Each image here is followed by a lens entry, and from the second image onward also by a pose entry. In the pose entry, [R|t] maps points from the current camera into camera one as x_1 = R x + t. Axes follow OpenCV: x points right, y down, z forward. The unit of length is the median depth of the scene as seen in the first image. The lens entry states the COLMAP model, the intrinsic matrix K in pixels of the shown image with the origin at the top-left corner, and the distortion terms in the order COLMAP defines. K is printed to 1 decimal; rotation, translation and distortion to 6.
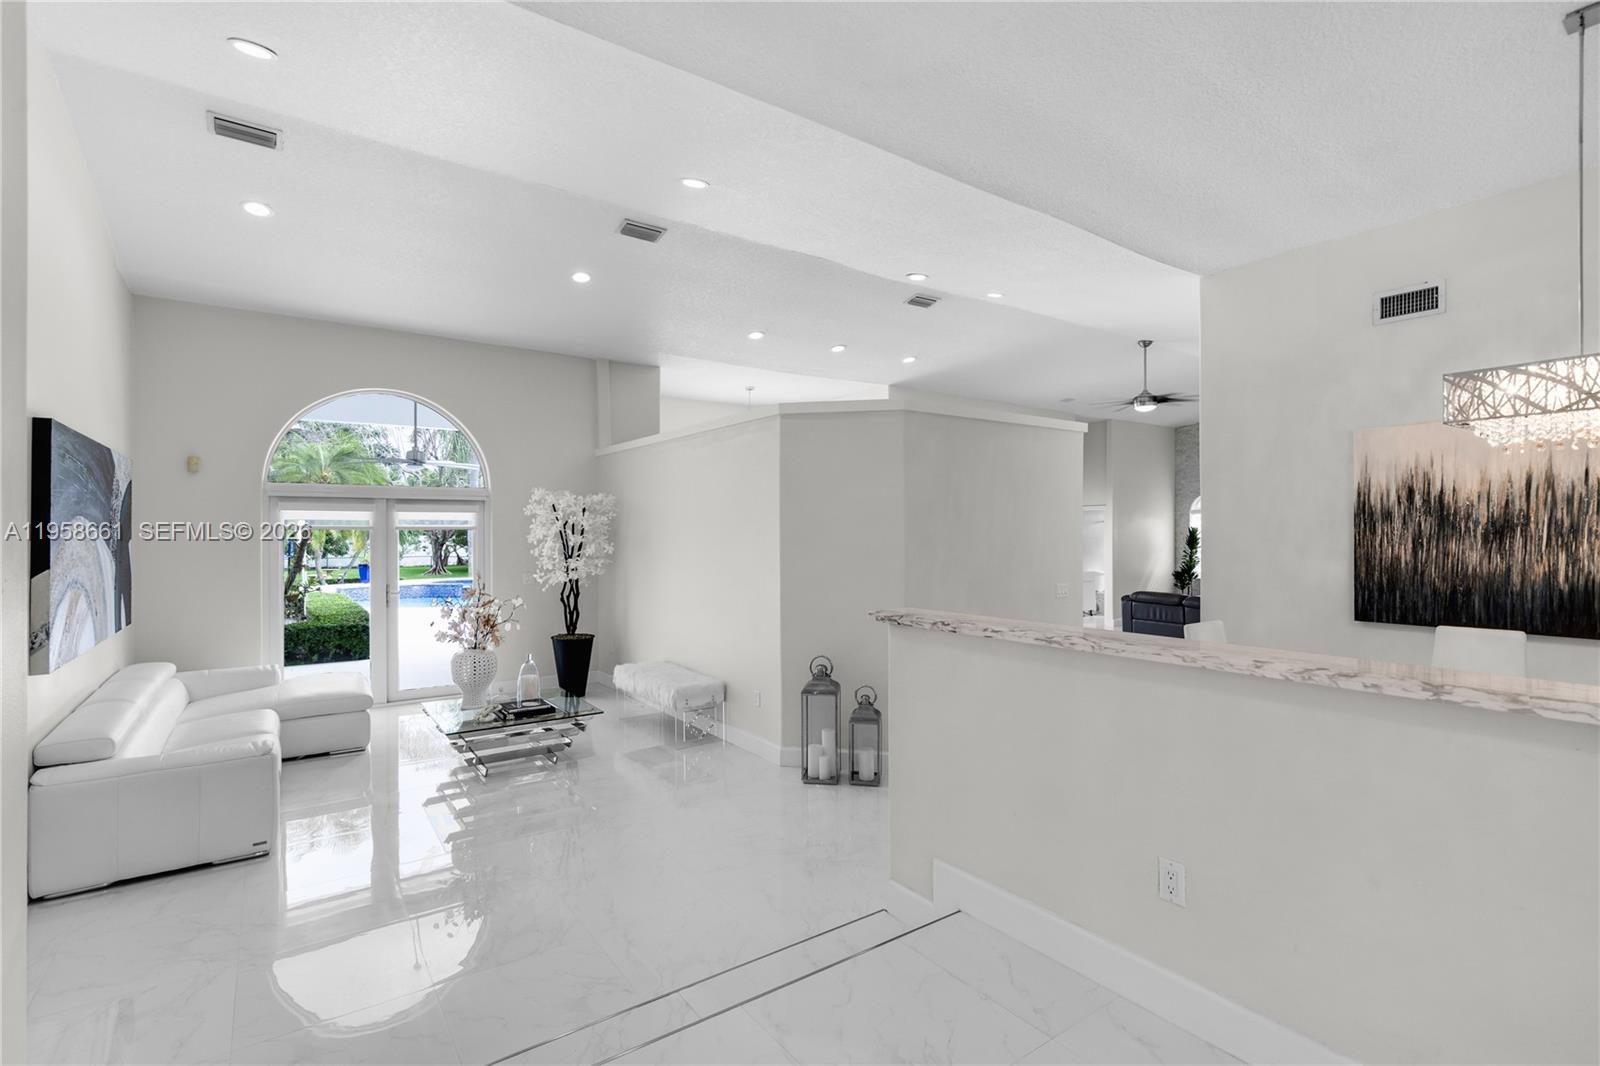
lens RADIAL K [[732.5, 0, 797.6], [0, 732.5, 530.8], [0, 0, 1]] dist [-0.005077, 0.001085]
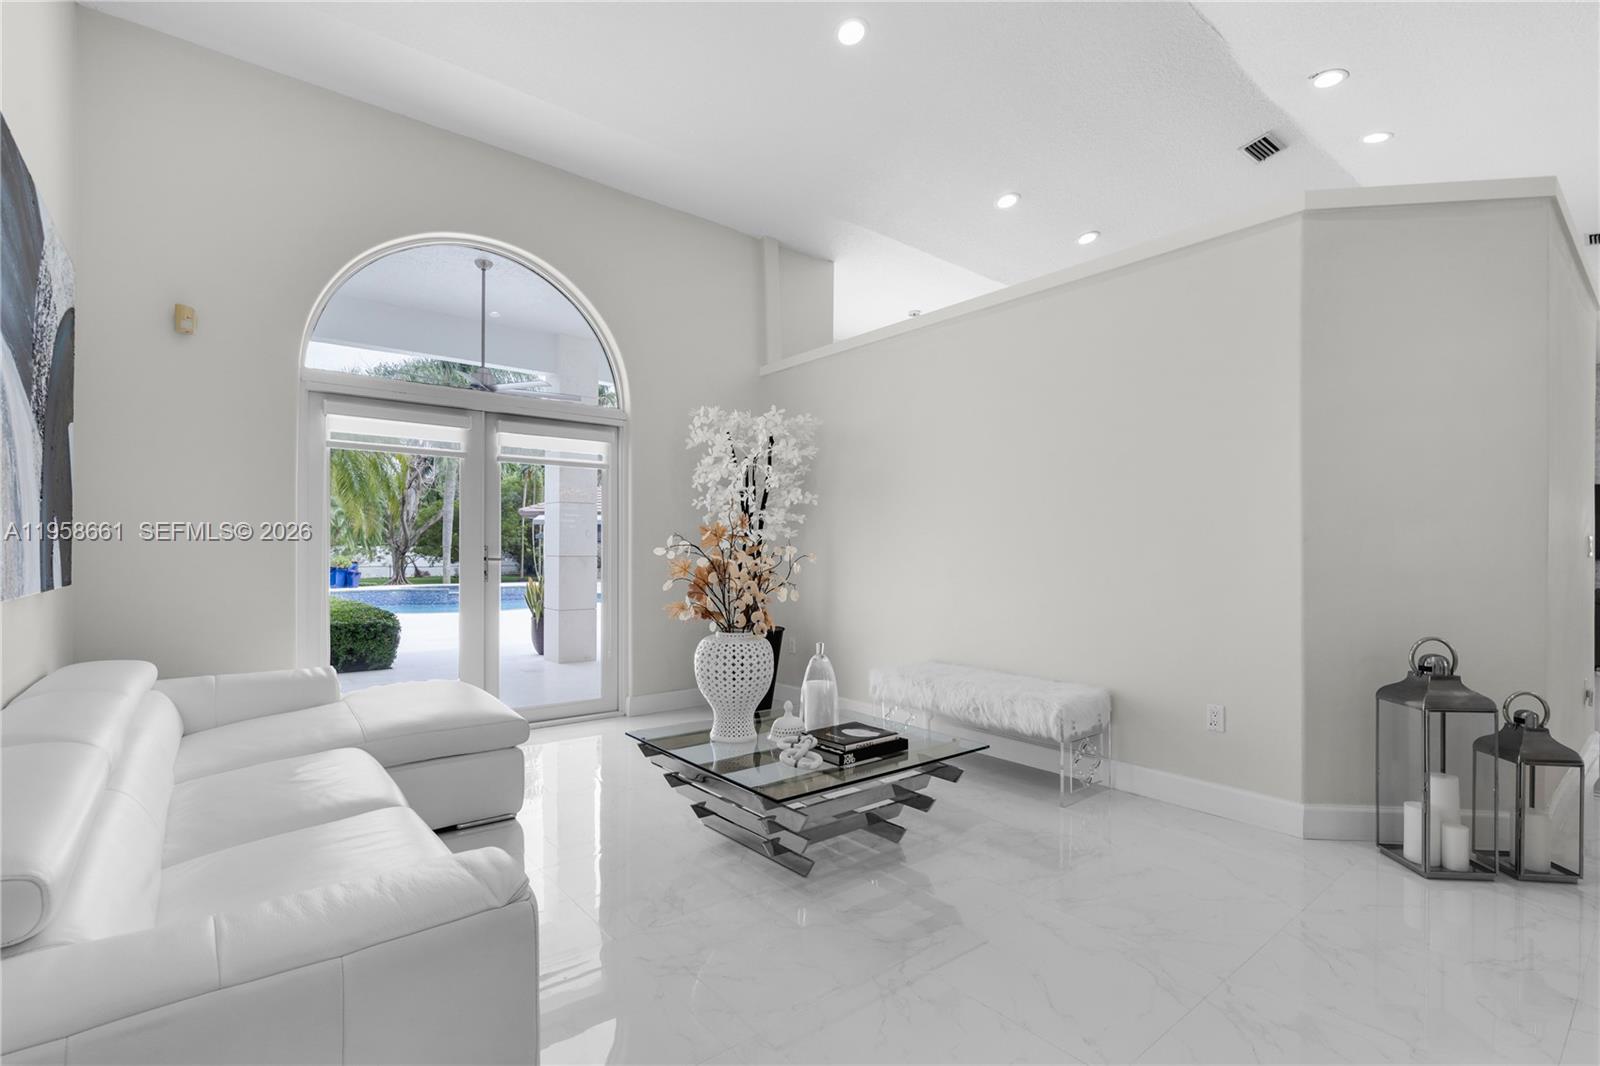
lens RADIAL K [[732.5, 0, 801.1], [0, 732.5, 541.7], [0, 0, 1]] dist [-0.005077, 0.001085]
pose [[0.998012, 0.006654, 0.062664, -0.397337], [-0.006121, 0.999943, -0.008704, 0.090840], [-0.062719, 0.008304, 0.997997, 0.417979]]
